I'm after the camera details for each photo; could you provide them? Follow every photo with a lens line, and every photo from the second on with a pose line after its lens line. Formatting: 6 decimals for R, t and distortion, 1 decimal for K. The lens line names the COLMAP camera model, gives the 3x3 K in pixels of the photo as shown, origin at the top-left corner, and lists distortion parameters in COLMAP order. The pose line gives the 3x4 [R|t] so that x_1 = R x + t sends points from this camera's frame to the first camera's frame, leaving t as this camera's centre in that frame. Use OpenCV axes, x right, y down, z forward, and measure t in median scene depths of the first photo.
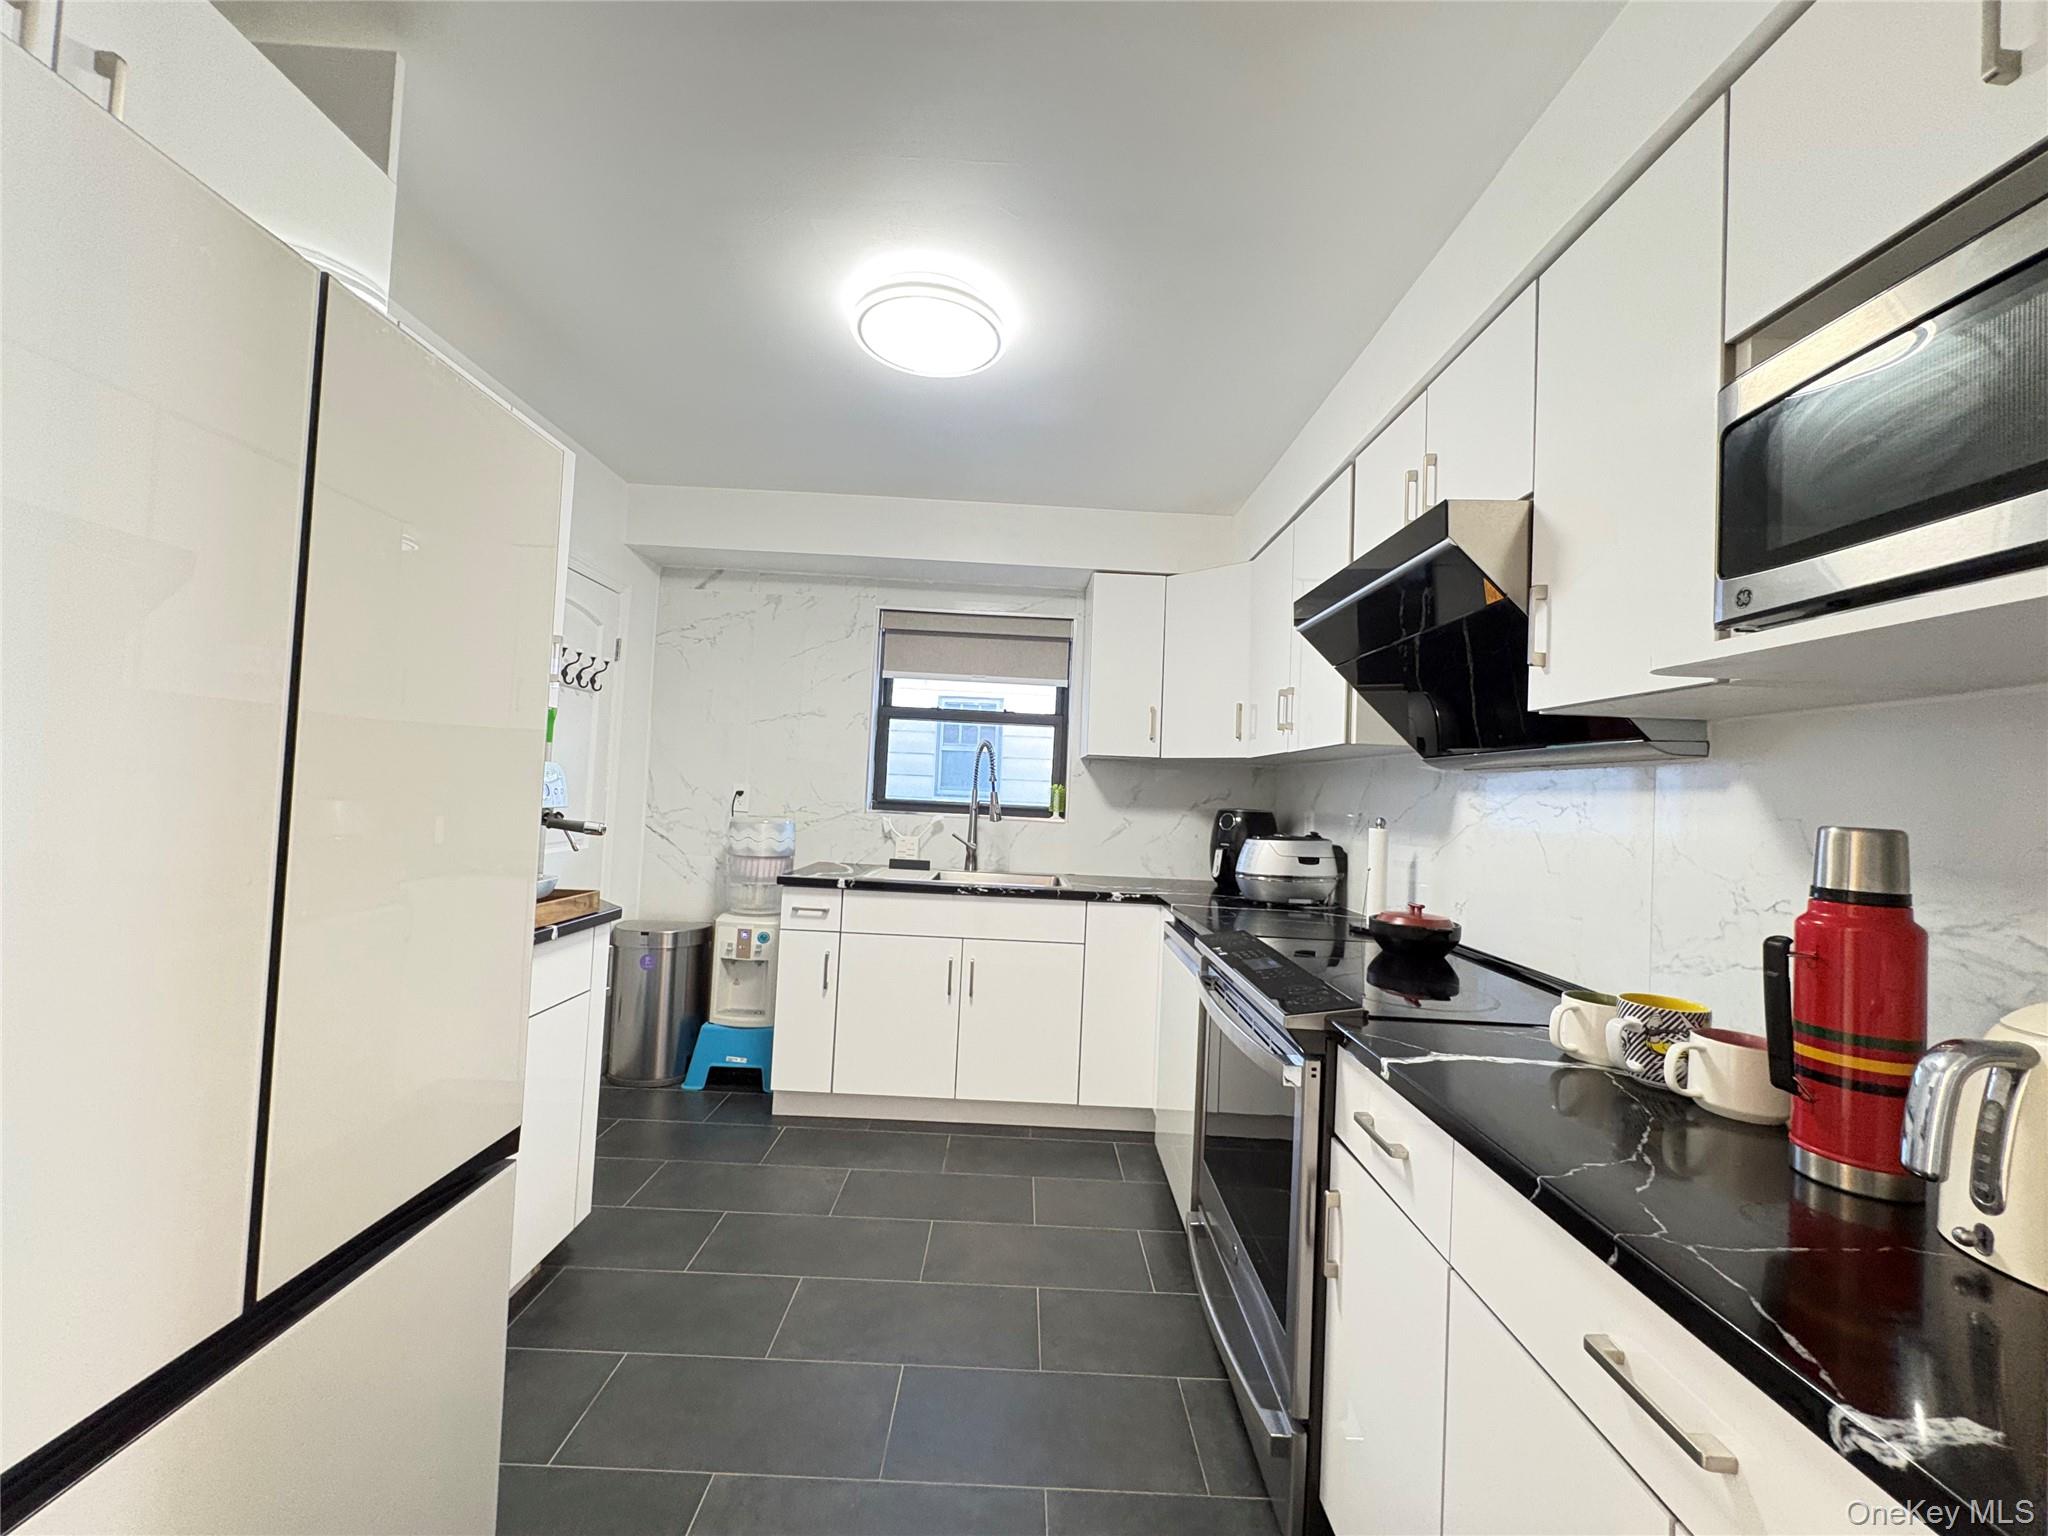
lens RADIAL K [[817.6, 0, 1019.5], [0, 817.6, 767.1], [0, 0, 1]] dist [0.000481, 0.000113]
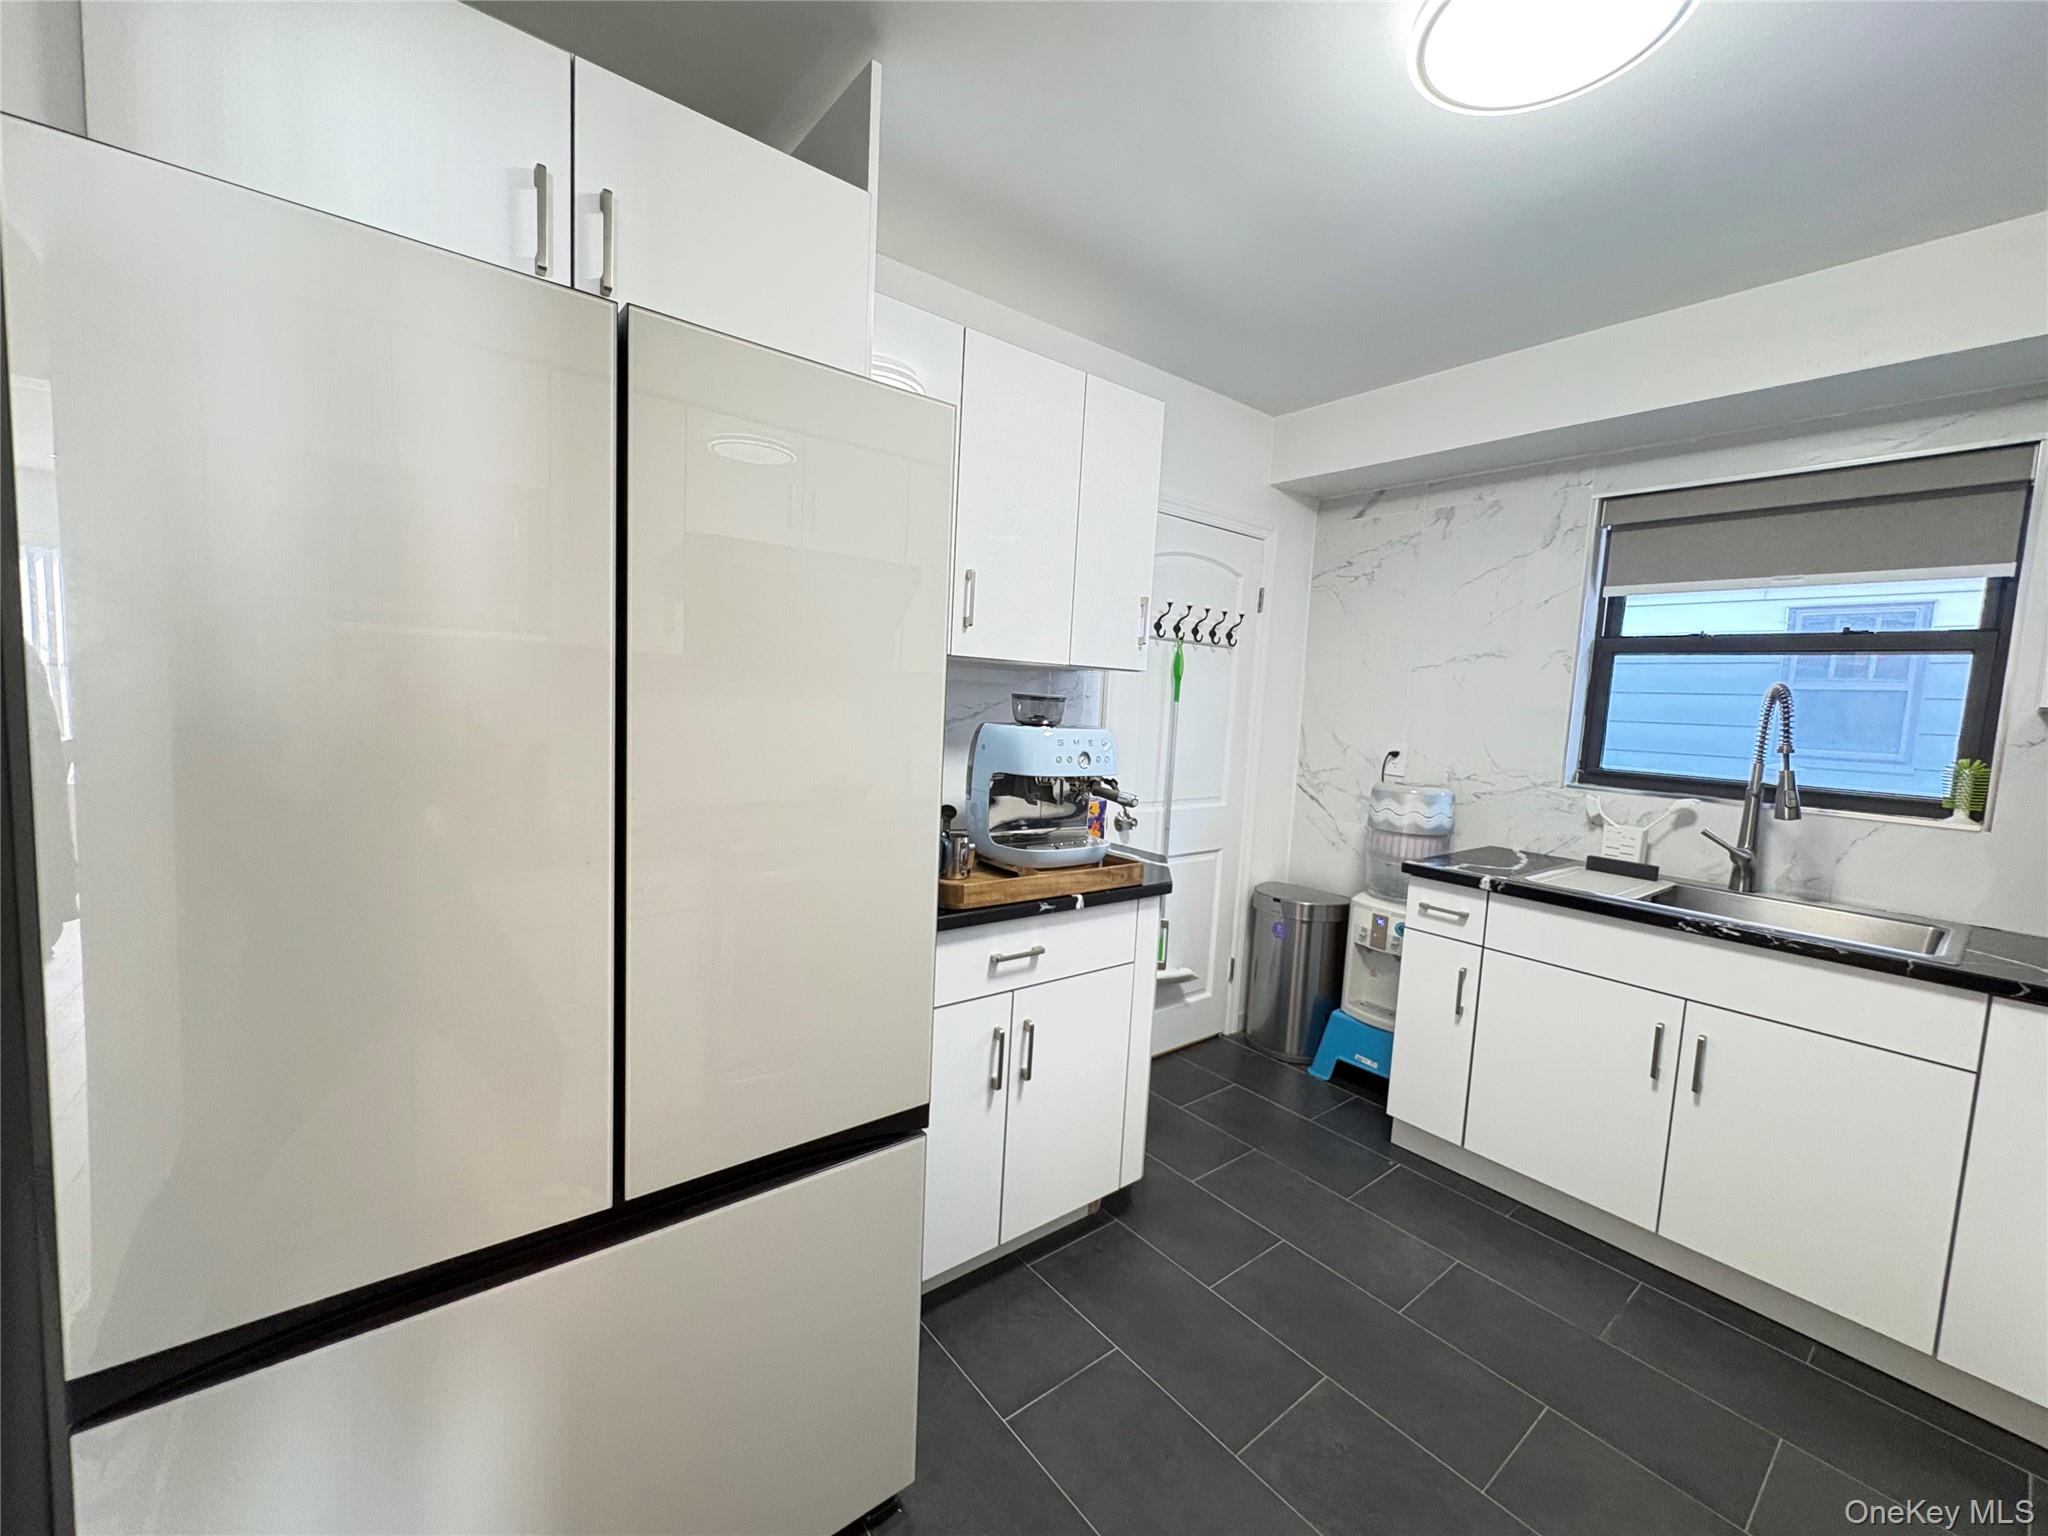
lens RADIAL K [[817.6, 0, 1024.5], [0, 817.6, 765.1], [0, 0, 1]] dist [0.000481, 0.000113]
pose [[0.621560, 0.049360, -0.781810, 0.091175], [0.006982, 0.997624, 0.068537, -0.019158], [0.783335, -0.048059, 0.619739, 0.185353]]
